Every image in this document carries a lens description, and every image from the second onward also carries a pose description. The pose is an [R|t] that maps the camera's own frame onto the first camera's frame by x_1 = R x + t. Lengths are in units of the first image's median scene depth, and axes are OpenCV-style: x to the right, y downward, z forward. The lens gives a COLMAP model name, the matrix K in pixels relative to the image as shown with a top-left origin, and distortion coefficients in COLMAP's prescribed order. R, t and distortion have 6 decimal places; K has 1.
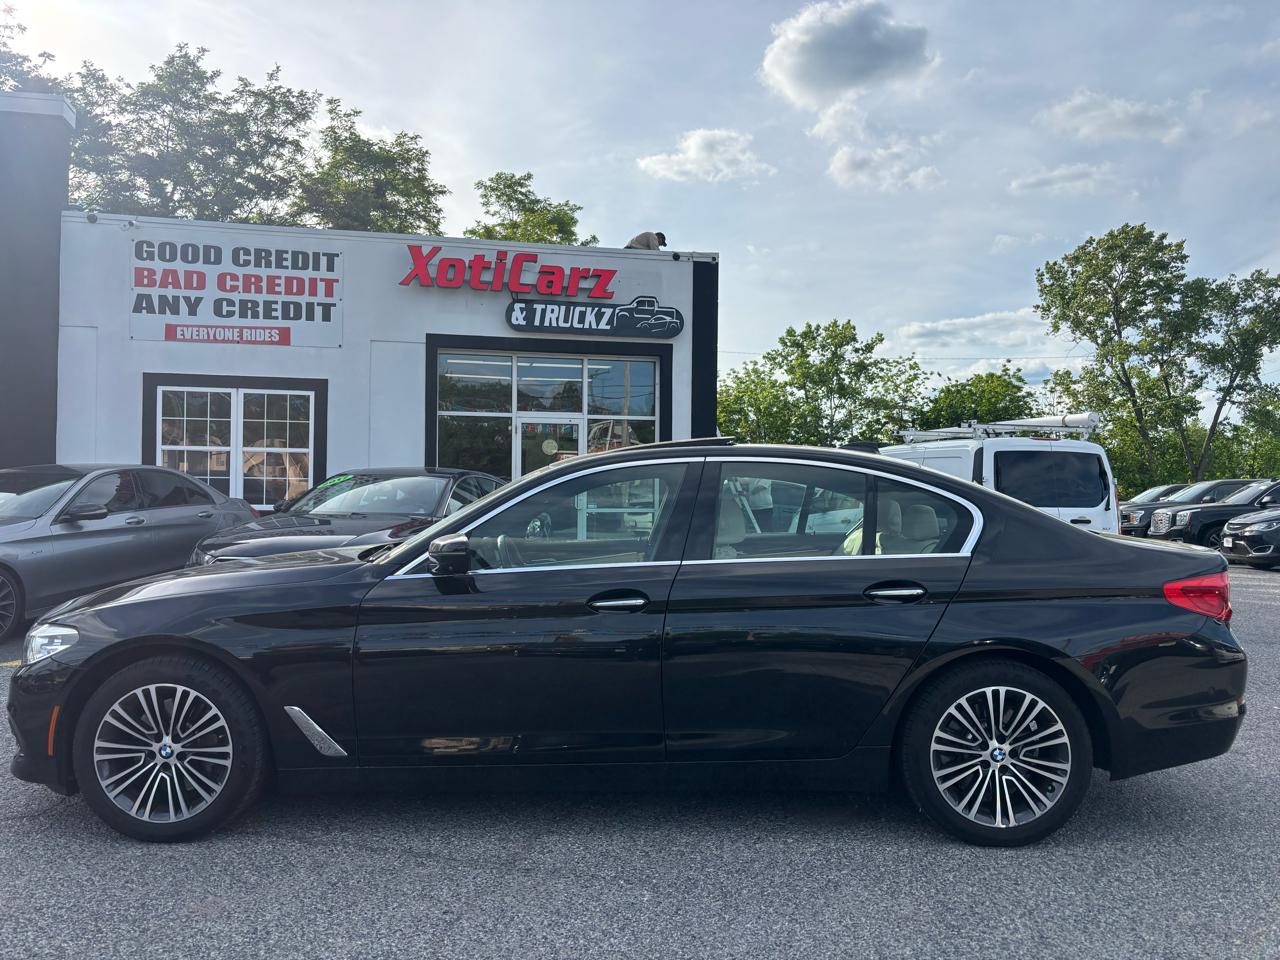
lens RADIAL K [[969.9, 0, 632.2], [0, 969.9, 494.9], [0, 0, 1]] dist [0.029137, -0.028404]
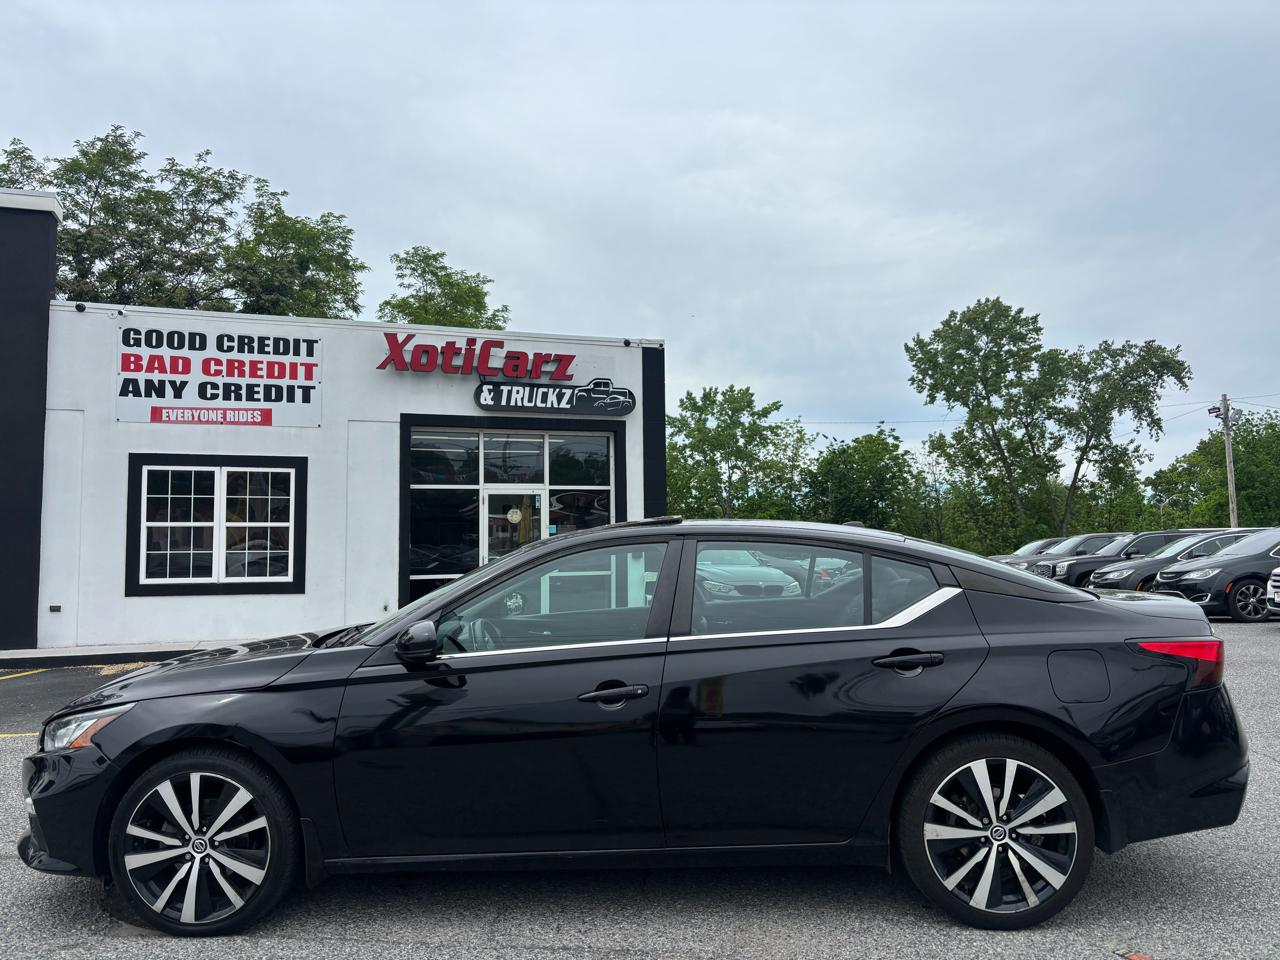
lens RADIAL K [[973.1, 0, 647.4], [0, 973.1, 489.1], [0, 0, 1]] dist [0.024089, -0.028876]
pose [[0.991725, -0.014504, 0.127556, -0.078994], [0.023304, 0.997429, -0.067770, -0.002861], [-0.126245, 0.070182, 0.989513, -0.094422]]
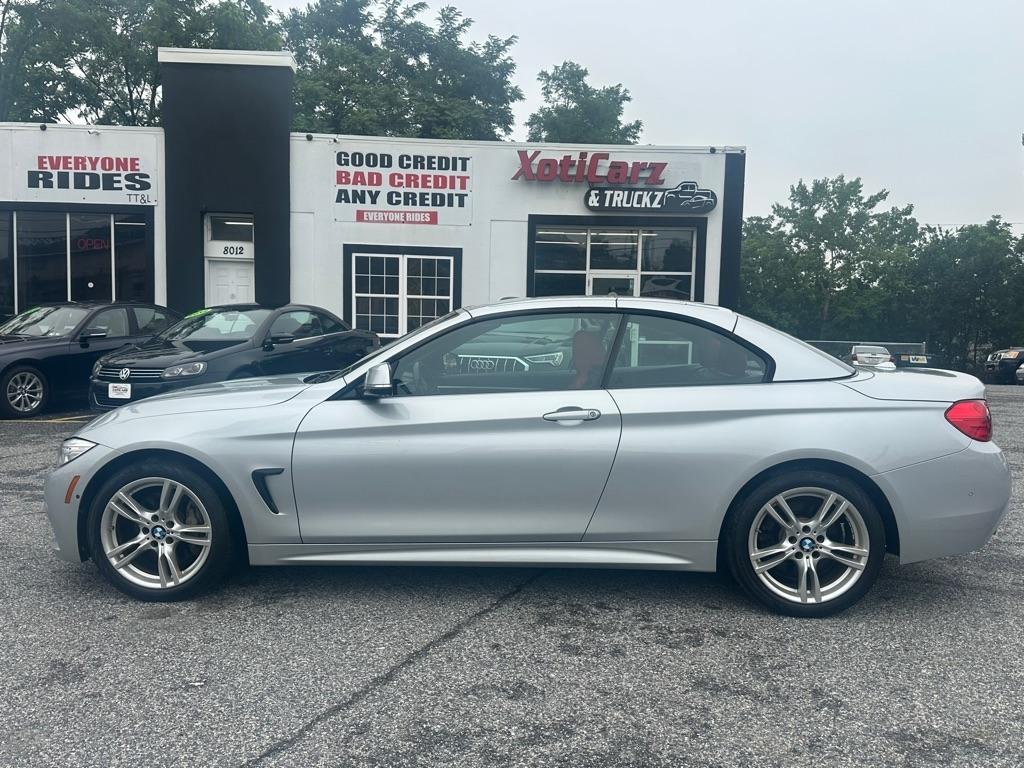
lens RADIAL K [[811.2, 0, 517.2], [0, 811.2, 397.9], [0, 0, 1]] dist [0.146110, -0.220394]
pose [[0.987420, 0.021813, -0.156609, -0.035891], [-0.009451, 0.996810, 0.079255, 0.006533], [0.157838, -0.076777, 0.984476, -0.190694]]
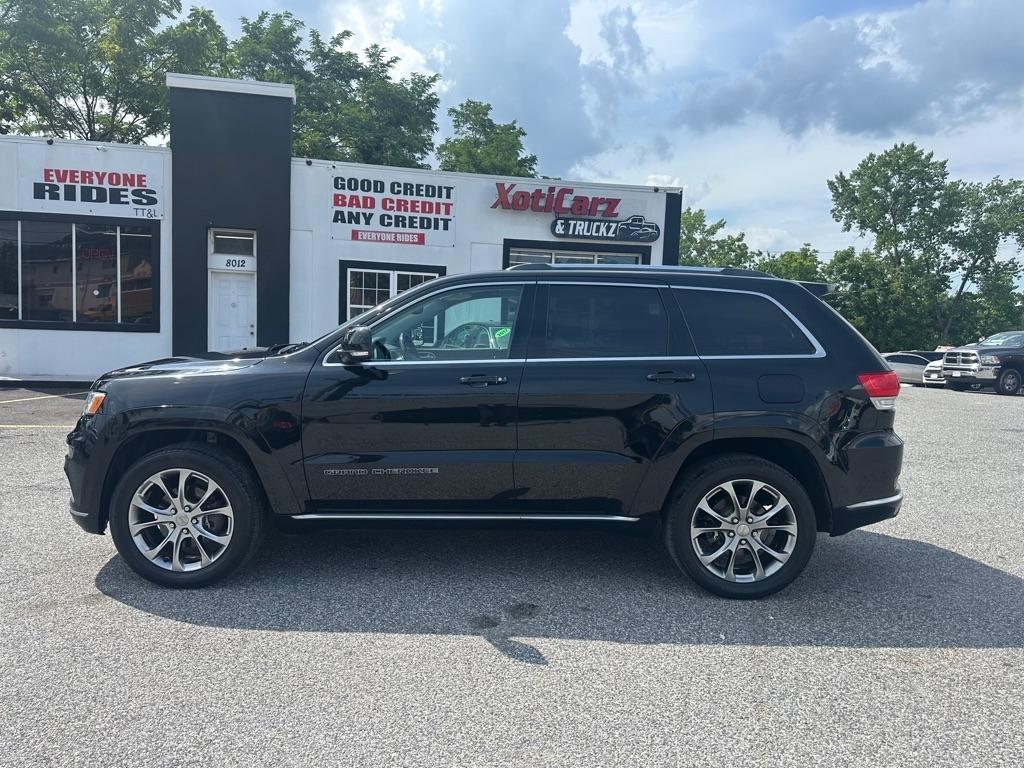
lens RADIAL K [[718.3, 0, 512.3], [0, 718.3, 393.5], [0, 0, 1]] dist [0.087353, -0.119792]
pose [[0.999769, 0.021083, 0.004203, -0.195209], [-0.021354, 0.996499, 0.080831, -0.005336], [-0.002484, -0.080902, 0.996719, -0.216701]]
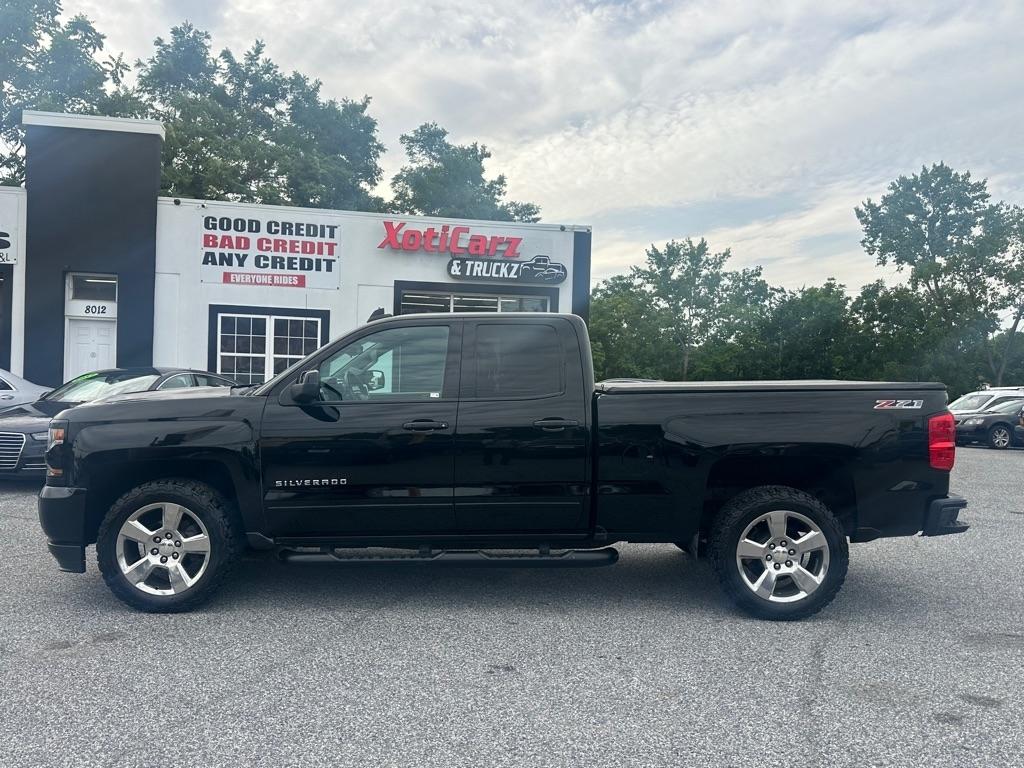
lens RADIAL K [[844.8, 0, 514.1], [0, 844.8, 395.5], [0, 0, 1]] dist [0.134351, -0.212469]
pose [[0.999854, 0.015359, -0.007519, -0.014875], [-0.015262, 0.999802, 0.012745, -0.007537], [0.007713, -0.012628, 0.999891, -0.304124]]
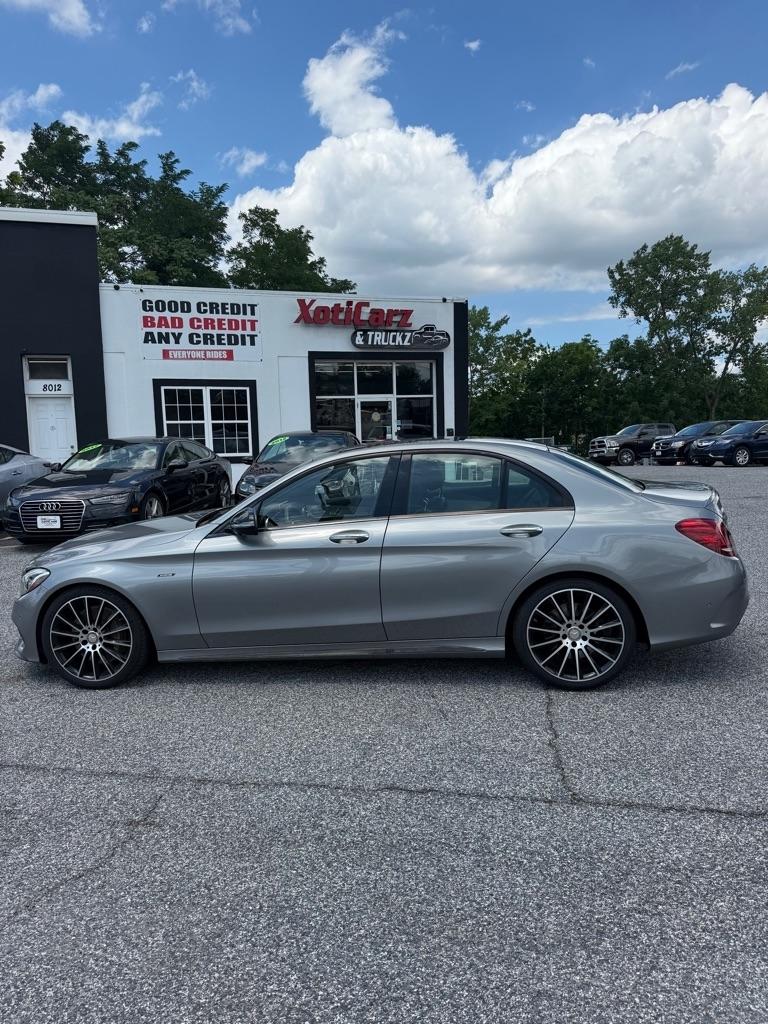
lens RADIAL K [[714.3, 0, 389.0], [0, 714.3, 523.3], [0, 0, 1]] dist [0.116557, -0.204222]
pose [[0.992727, -0.049437, 0.109765, -0.222132], [0.035782, 0.991755, 0.123055, -0.013286], [-0.114944, -0.118232, 0.986311, -0.316141]]
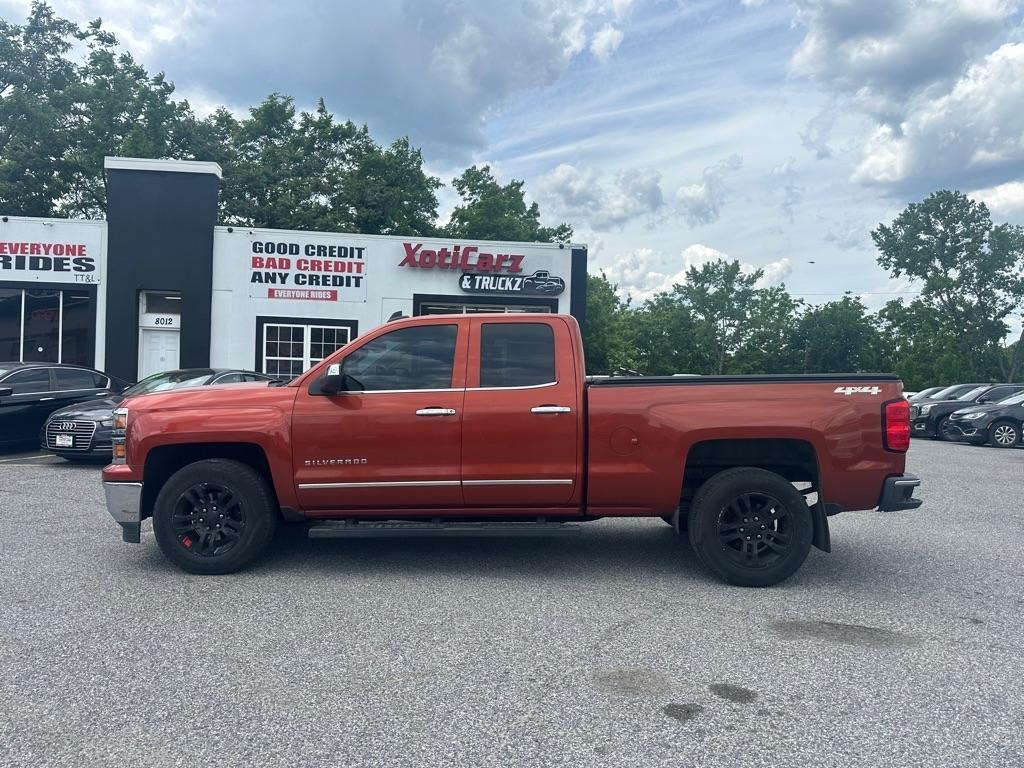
lens RADIAL K [[718.3, 0, 512.3], [0, 718.3, 393.5], [0, 0, 1]] dist [0.087353, -0.119792]
pose [[0.994266, 0.015956, -0.105740, 0.100850], [-0.015060, 0.999844, 0.009266, -0.002444], [0.105871, -0.007620, 0.994351, -0.255283]]
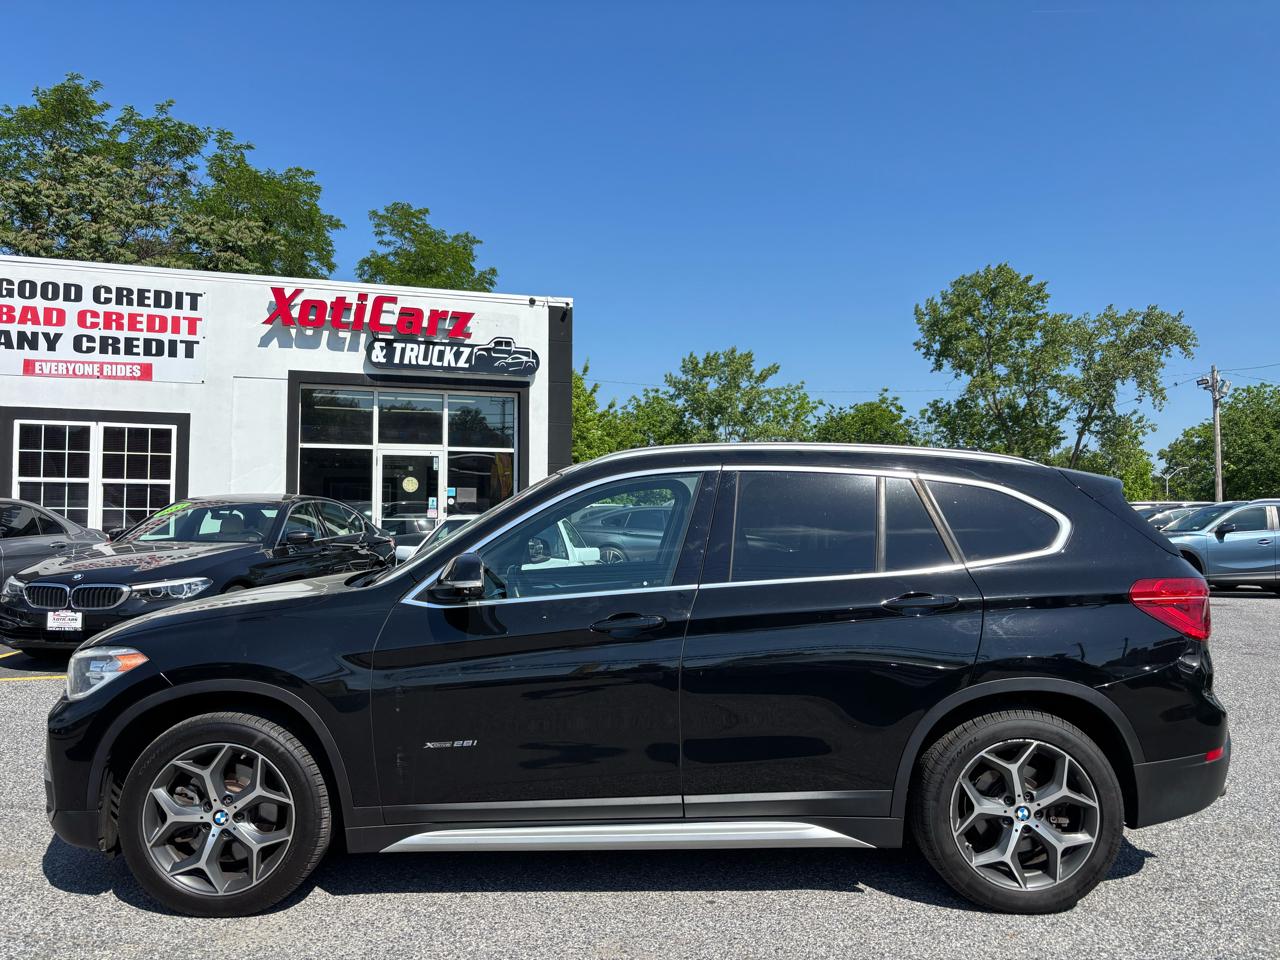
lens RADIAL K [[973.1, 0, 647.4], [0, 973.1, 489.1], [0, 0, 1]] dist [0.024089, -0.028876]
pose [[0.994193, -0.002949, 0.107570, 0.058662], [0.006444, 0.999462, -0.032159, -0.001134], [-0.107417, 0.032665, 0.993677, -0.082381]]
